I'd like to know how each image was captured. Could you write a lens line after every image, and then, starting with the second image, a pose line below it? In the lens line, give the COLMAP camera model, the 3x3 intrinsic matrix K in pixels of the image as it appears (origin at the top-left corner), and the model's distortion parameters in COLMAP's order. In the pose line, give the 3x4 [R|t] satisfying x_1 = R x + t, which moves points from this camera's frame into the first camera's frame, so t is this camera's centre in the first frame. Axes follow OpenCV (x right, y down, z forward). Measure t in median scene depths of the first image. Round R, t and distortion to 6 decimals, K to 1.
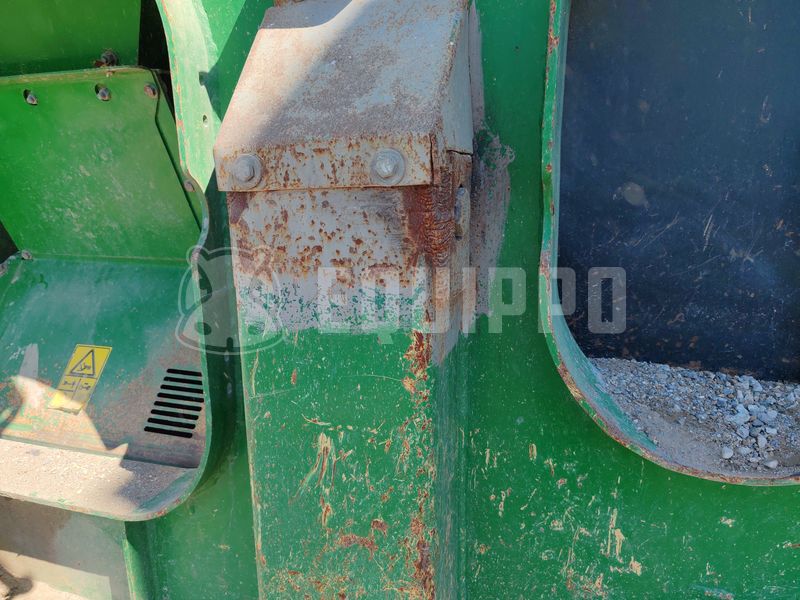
lens RADIAL K [[543.7, 0, 398.3], [0, 543.7, 299.3], [0, 0, 1]] dist [0.020488, 0.009059]
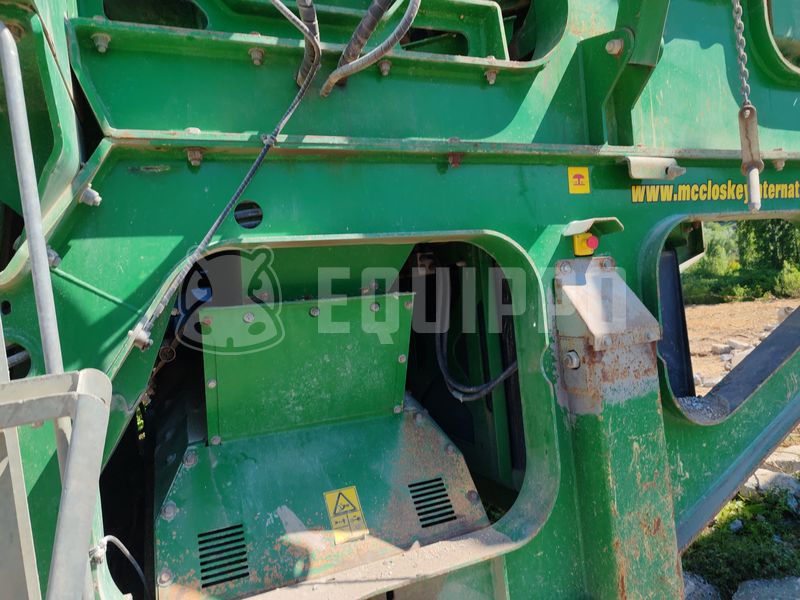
lens RADIAL K [[543.7, 0, 405.0], [0, 543.7, 296.0], [0, 0, 1]] dist [0.020488, 0.009059]
pose [[0.753852, -0.046812, 0.655375, -1.364529], [0.222571, 0.956681, -0.187681, -0.084390], [-0.618199, 0.287352, 0.731614, -0.201322]]
